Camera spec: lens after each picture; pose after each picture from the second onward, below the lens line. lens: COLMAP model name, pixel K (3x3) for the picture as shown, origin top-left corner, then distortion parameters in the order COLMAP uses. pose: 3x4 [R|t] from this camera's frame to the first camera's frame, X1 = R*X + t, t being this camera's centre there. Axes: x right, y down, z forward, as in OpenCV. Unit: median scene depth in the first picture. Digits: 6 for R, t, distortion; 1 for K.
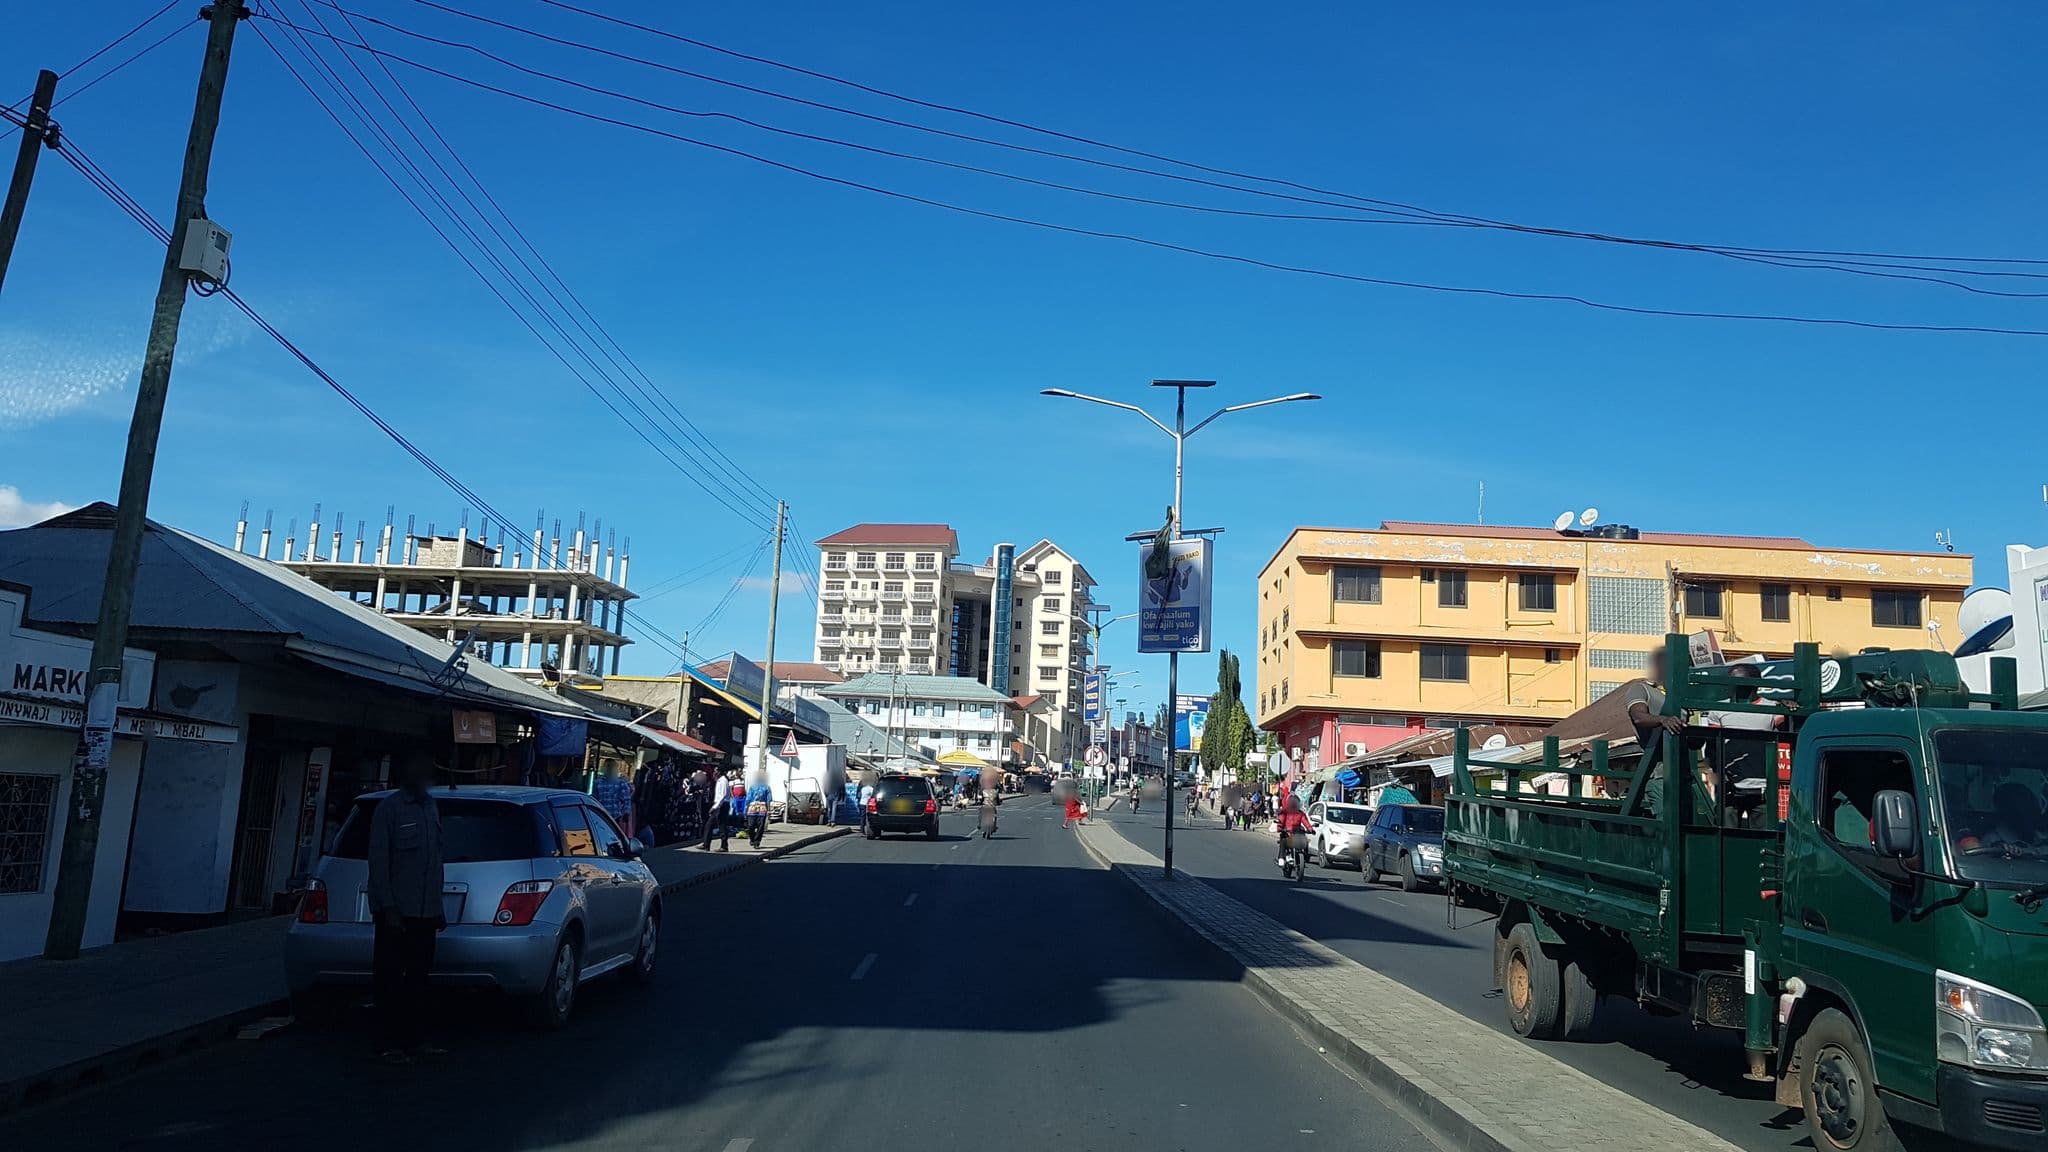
lens RADIAL K [[1443.5, 0, 1024.0], [0, 1443.5, 576.0], [0, 0, 1]] dist [0.000781, -0.003144]
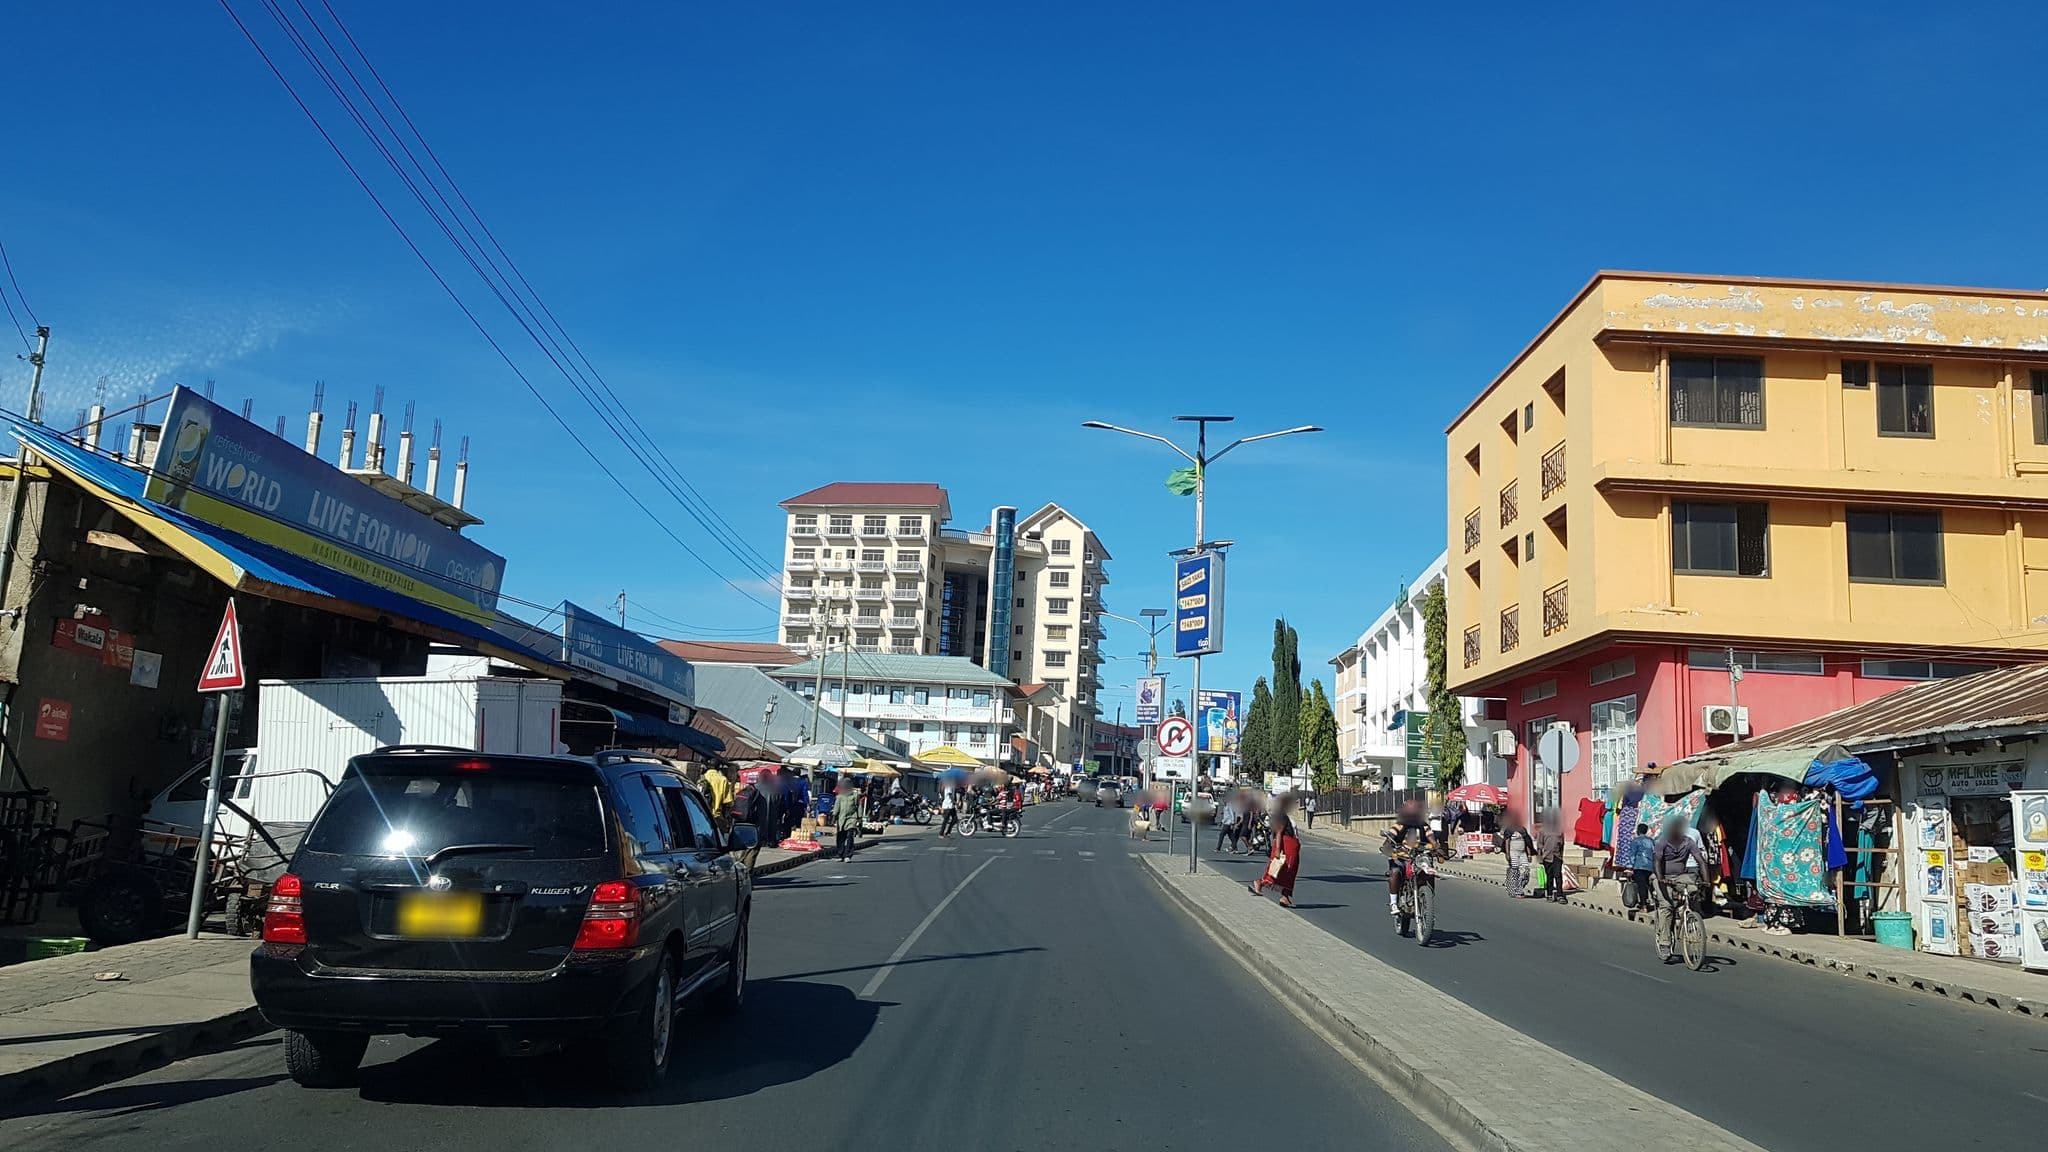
lens RADIAL K [[1445.9, 0, 1077.4], [0, 1445.9, 574.9], [0, 0, 1]] dist [-0.006130, -0.004765]
pose [[0.999280, 0.006221, 0.037438, -0.002278], [-0.006100, 0.999976, -0.003350, 0.021107], [-0.037458, 0.003119, 0.999293, 0.148446]]
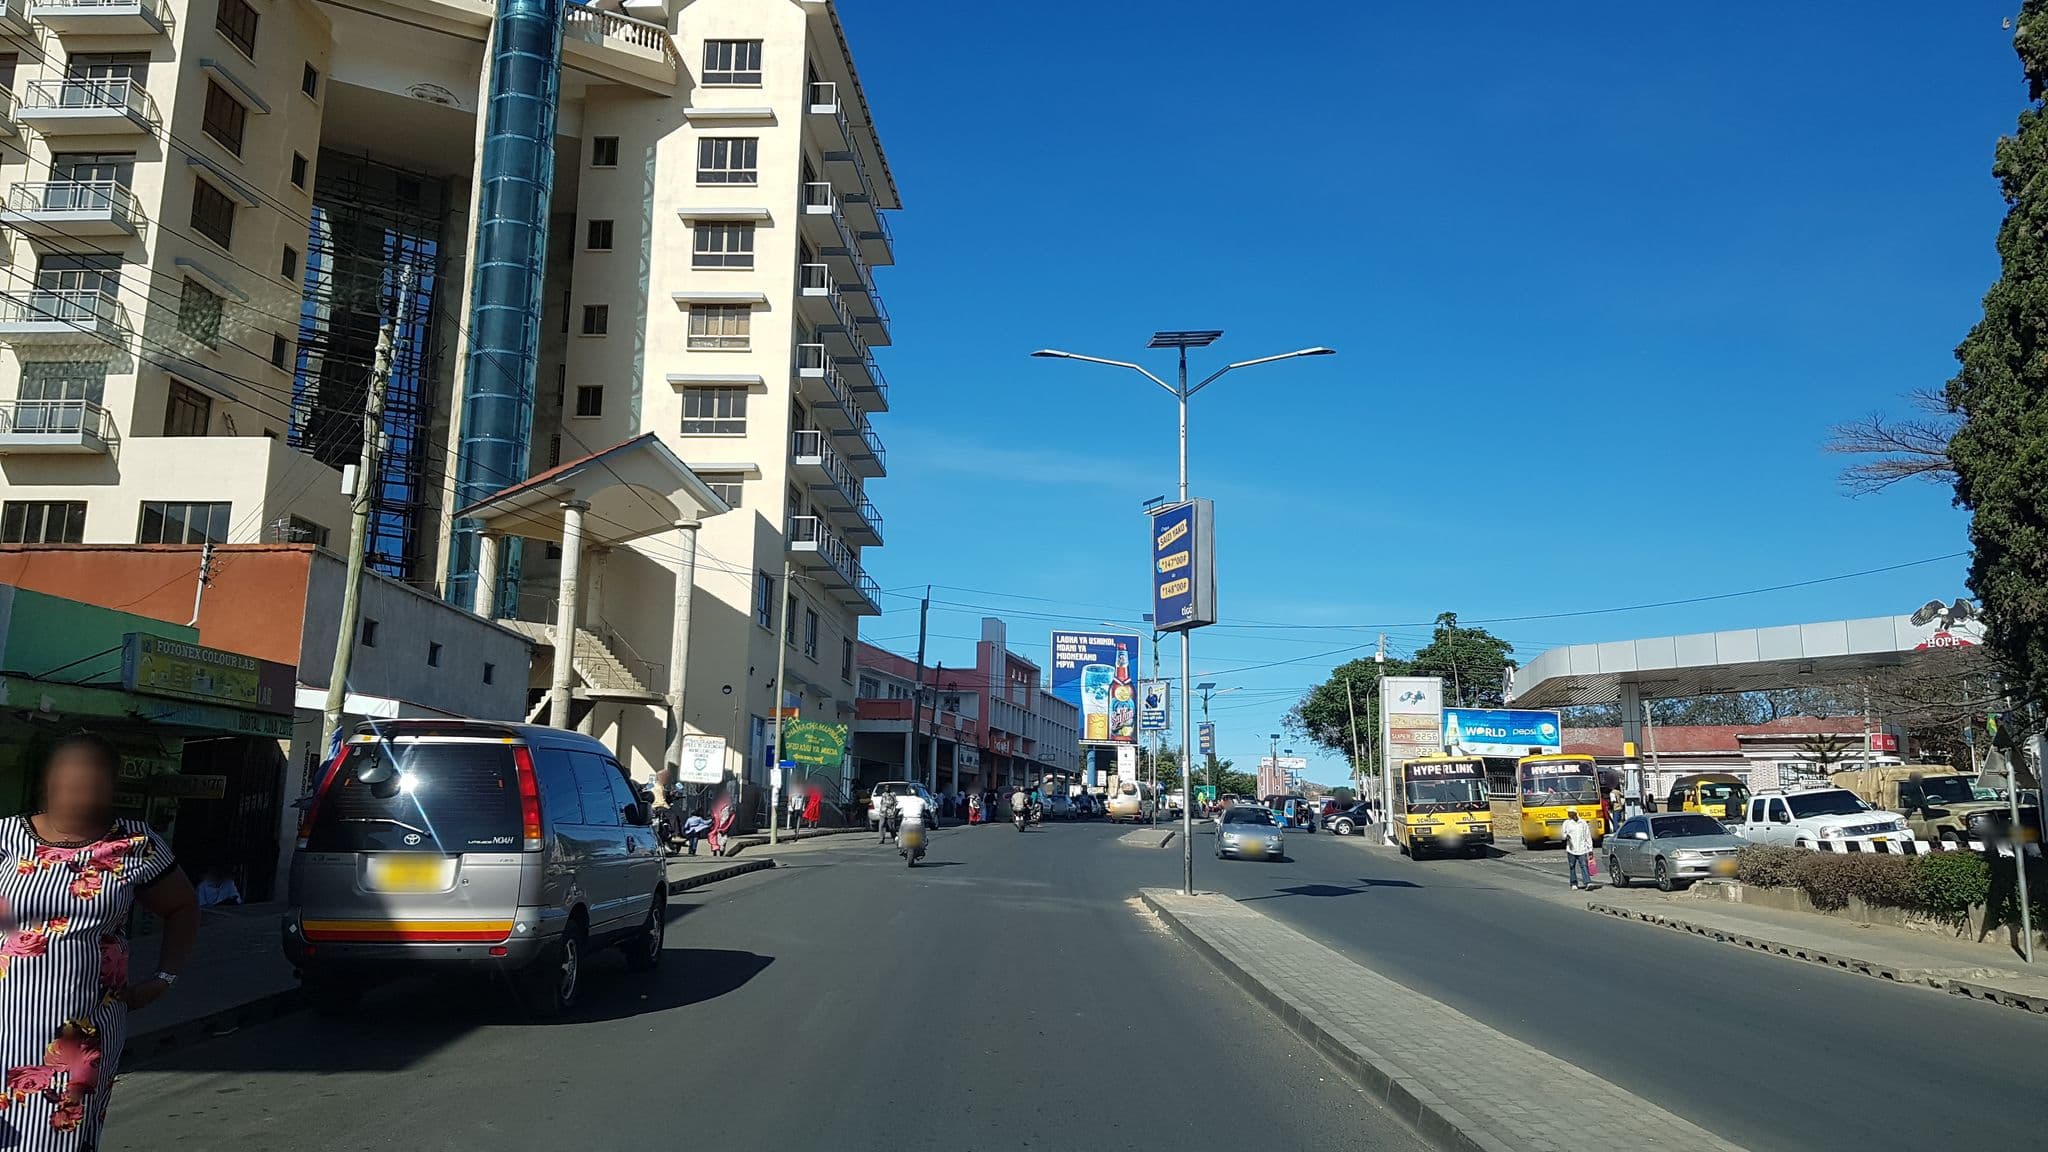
lens RADIAL K [[1443.5, 0, 1024.0], [0, 1443.5, 576.0], [0, 0, 1]] dist [0.000781, -0.003144]
pose [[0.990727, -0.004680, 0.135785, 0.038457], [0.006450, 0.999900, -0.012600, 0.104976], [-0.135712, 0.013359, 0.990658, 0.757294]]
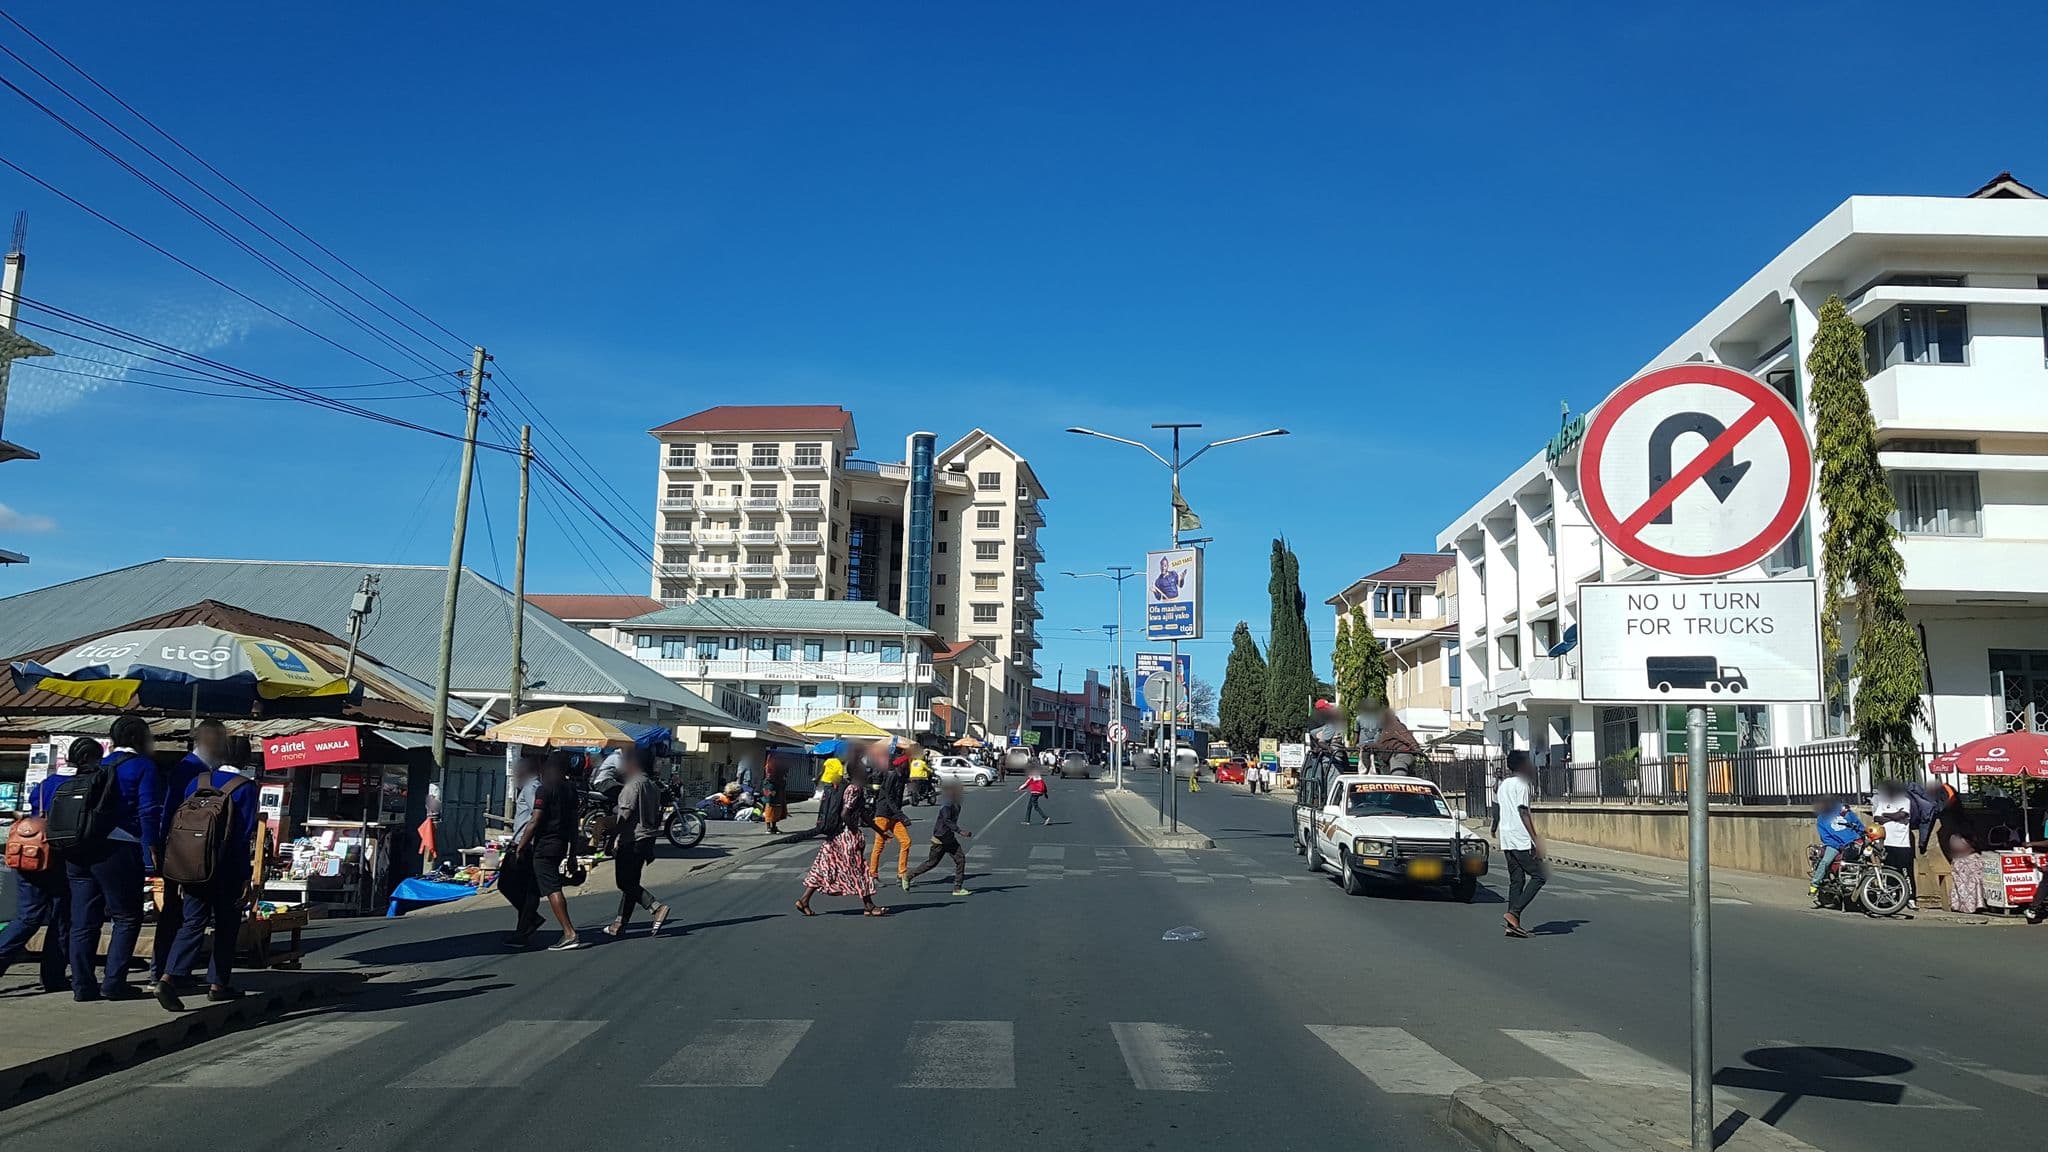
lens RADIAL K [[1443.5, 0, 1063.0], [0, 1443.5, 584.4], [0, 0, 1]] dist [-0.002109, -0.000909]
pose [[0.996928, -0.011358, 0.077491, 0.000175], [0.009881, 0.999762, 0.019426, 0.040774], [-0.077693, -0.018601, 0.996804, 0.285818]]
